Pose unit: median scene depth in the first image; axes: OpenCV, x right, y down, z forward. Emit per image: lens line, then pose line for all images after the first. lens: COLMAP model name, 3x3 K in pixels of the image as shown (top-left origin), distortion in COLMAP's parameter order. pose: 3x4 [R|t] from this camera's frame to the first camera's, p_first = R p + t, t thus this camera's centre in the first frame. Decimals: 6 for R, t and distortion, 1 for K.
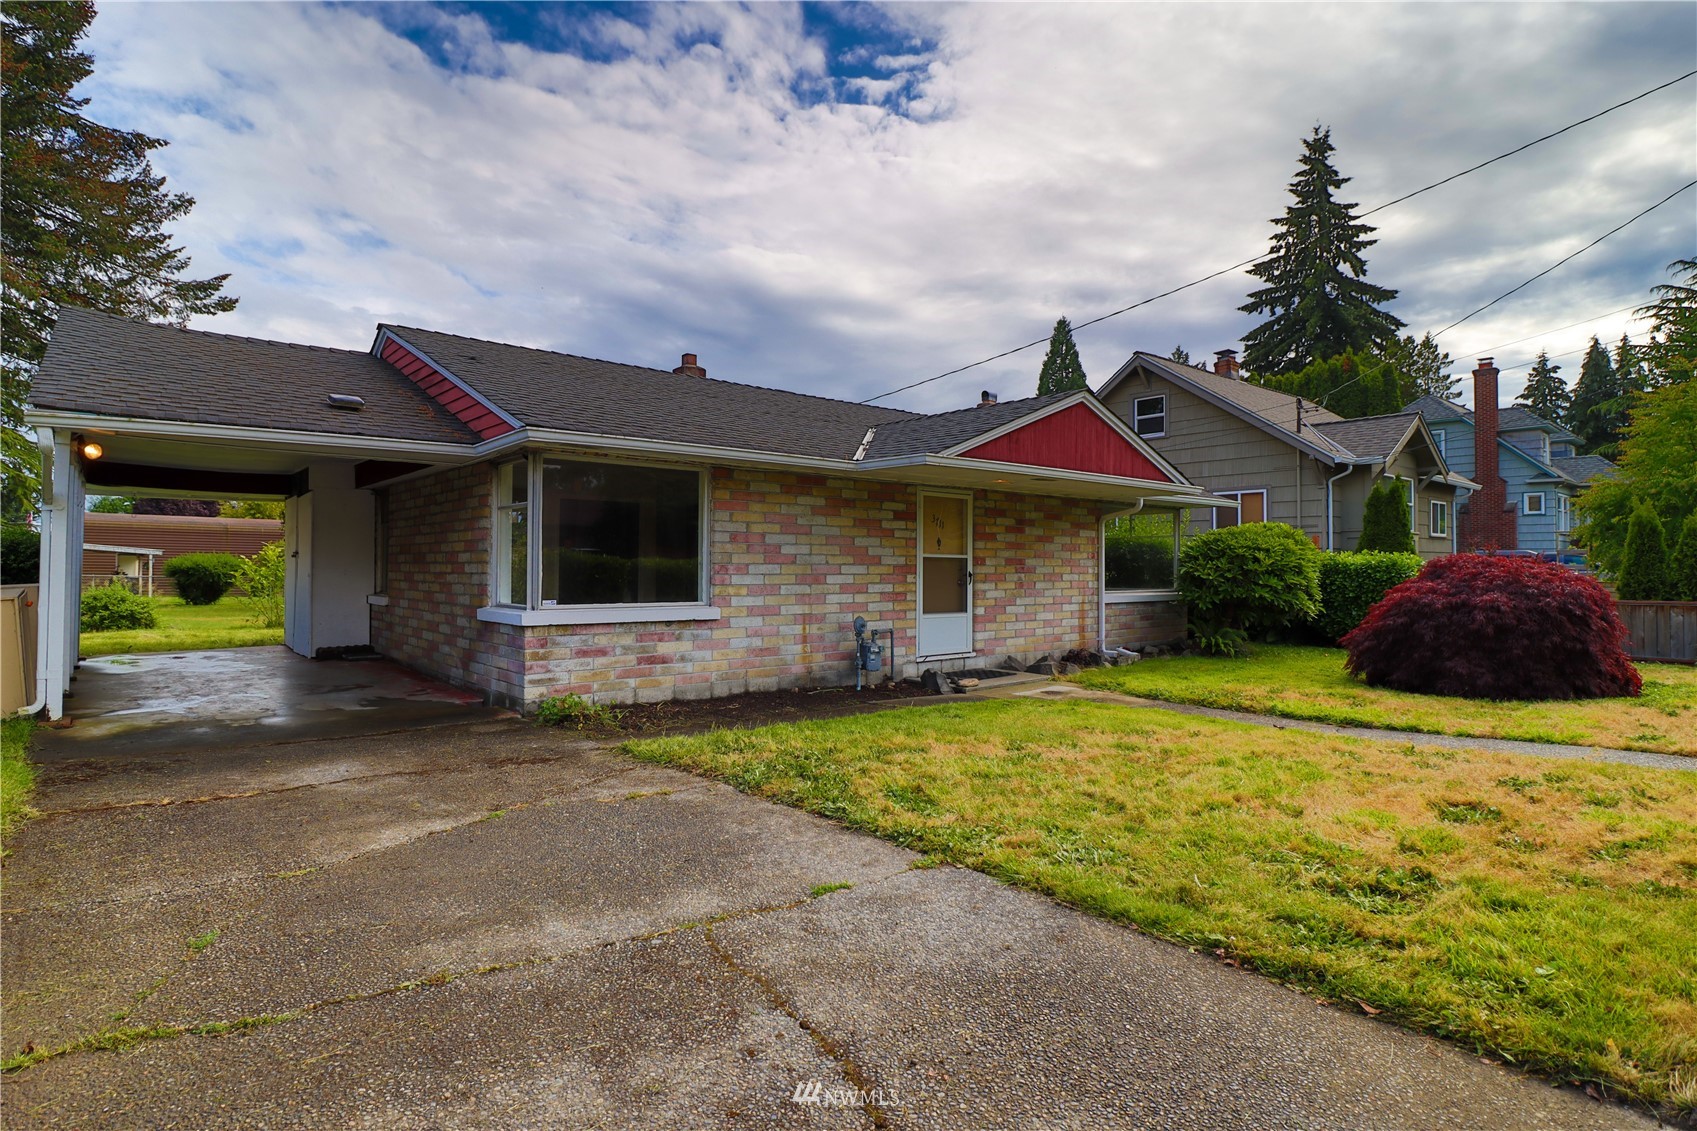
lens RADIAL K [[871.9, 0, 842.4], [0, 871.9, 541.1], [0, 0, 1]] dist [-0.001304, -0.014152]
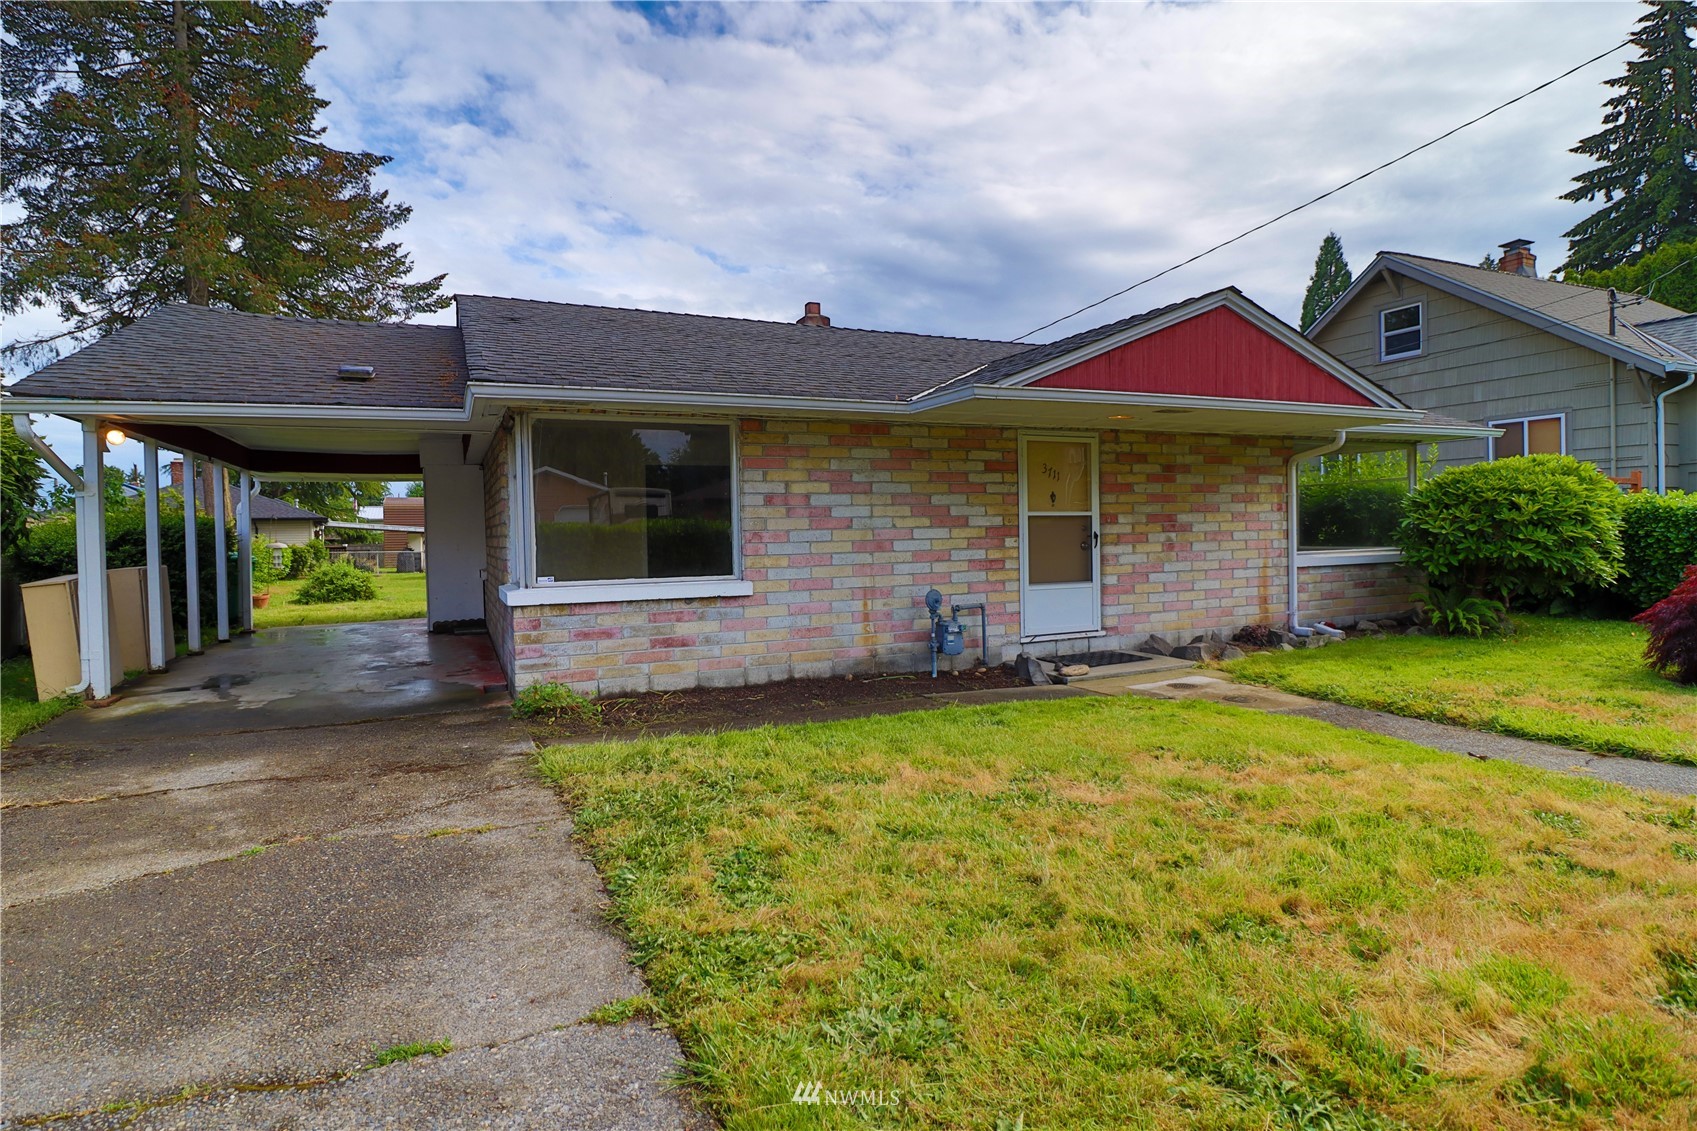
lens RADIAL K [[871.9, 0, 842.4], [0, 871.9, 541.1], [0, 0, 1]] dist [-0.001304, -0.014152]
pose [[0.960888, -0.021325, -0.276113, 0.142639], [0.033159, 0.998717, 0.038263, 0.004596], [0.274943, -0.045922, 0.960363, 0.152287]]
